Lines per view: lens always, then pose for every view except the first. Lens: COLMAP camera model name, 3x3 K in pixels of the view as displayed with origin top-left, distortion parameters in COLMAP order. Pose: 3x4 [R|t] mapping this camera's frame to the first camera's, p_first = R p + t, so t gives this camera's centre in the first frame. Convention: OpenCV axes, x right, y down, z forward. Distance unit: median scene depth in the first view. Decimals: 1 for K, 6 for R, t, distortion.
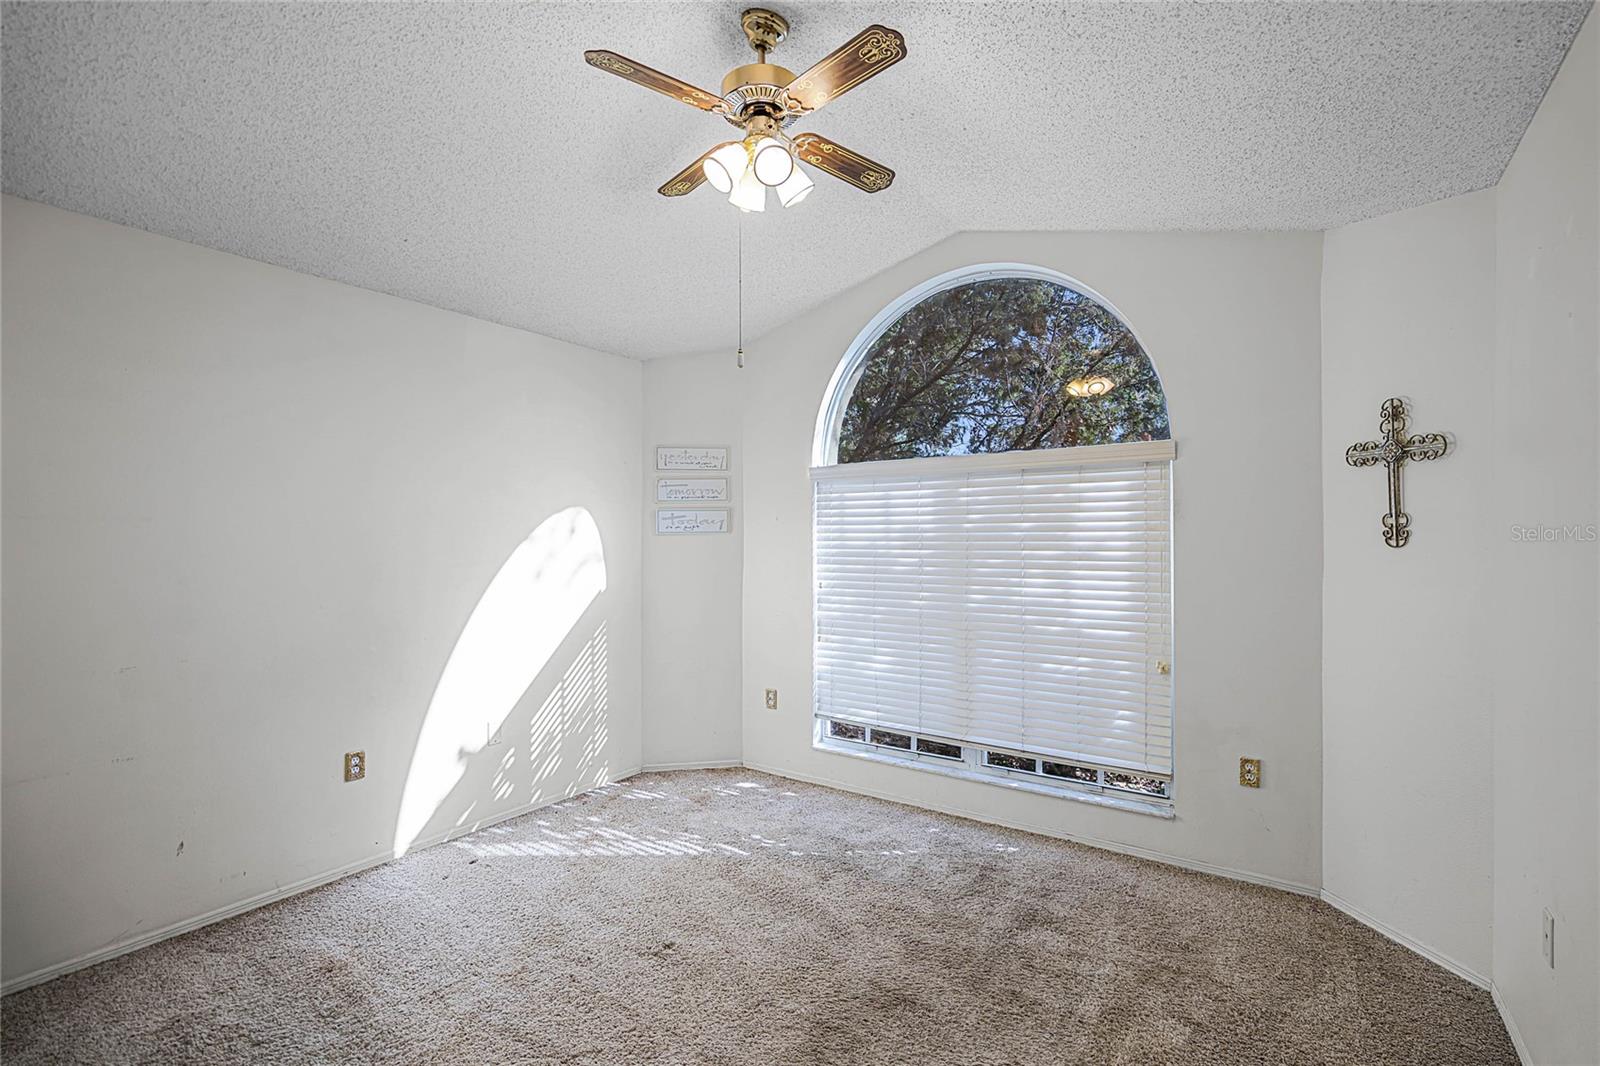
lens RADIAL K [[738.4, 0, 795.5], [0, 738.4, 537.0], [0, 0, 1]] dist [-0.000617, 0.000366]
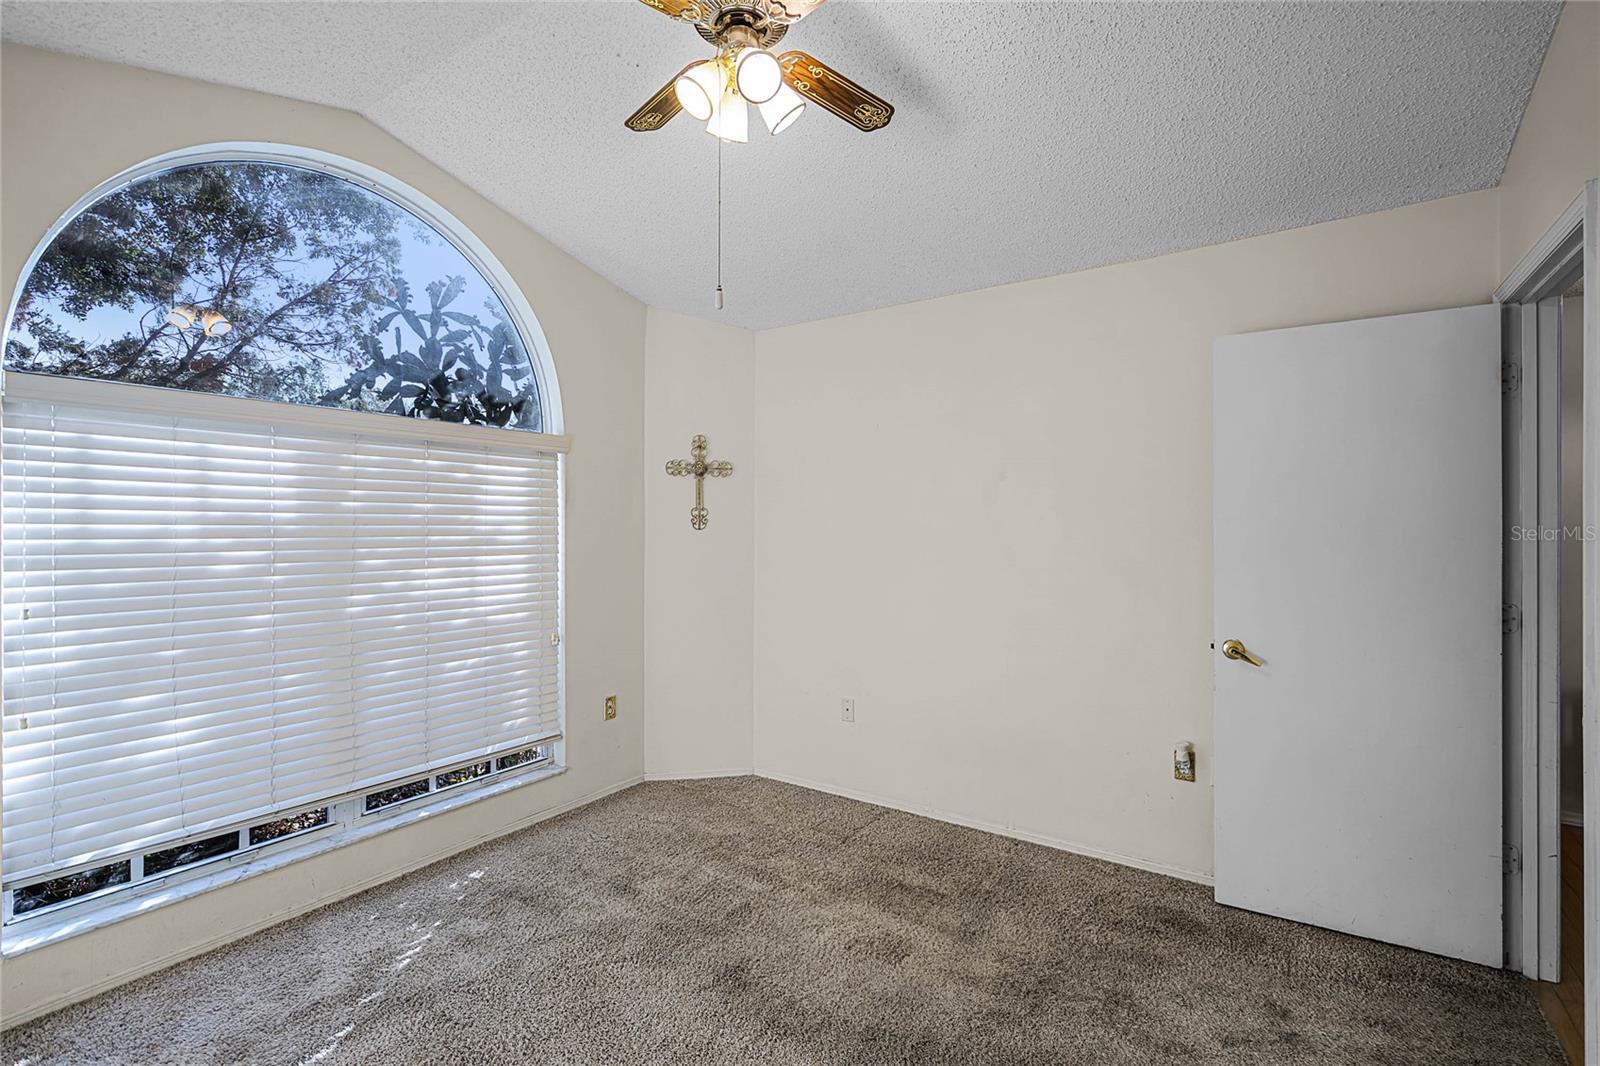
lens RADIAL K [[738.4, 0, 796.5], [0, 738.4, 528.8], [0, 0, 1]] dist [-0.000617, 0.000366]
pose [[-0.024574, 0.001626, 0.999697, -0.579307], [-0.002048, 0.999996, -0.001677, 0.010828], [-0.999696, -0.002089, -0.024570, 0.620933]]
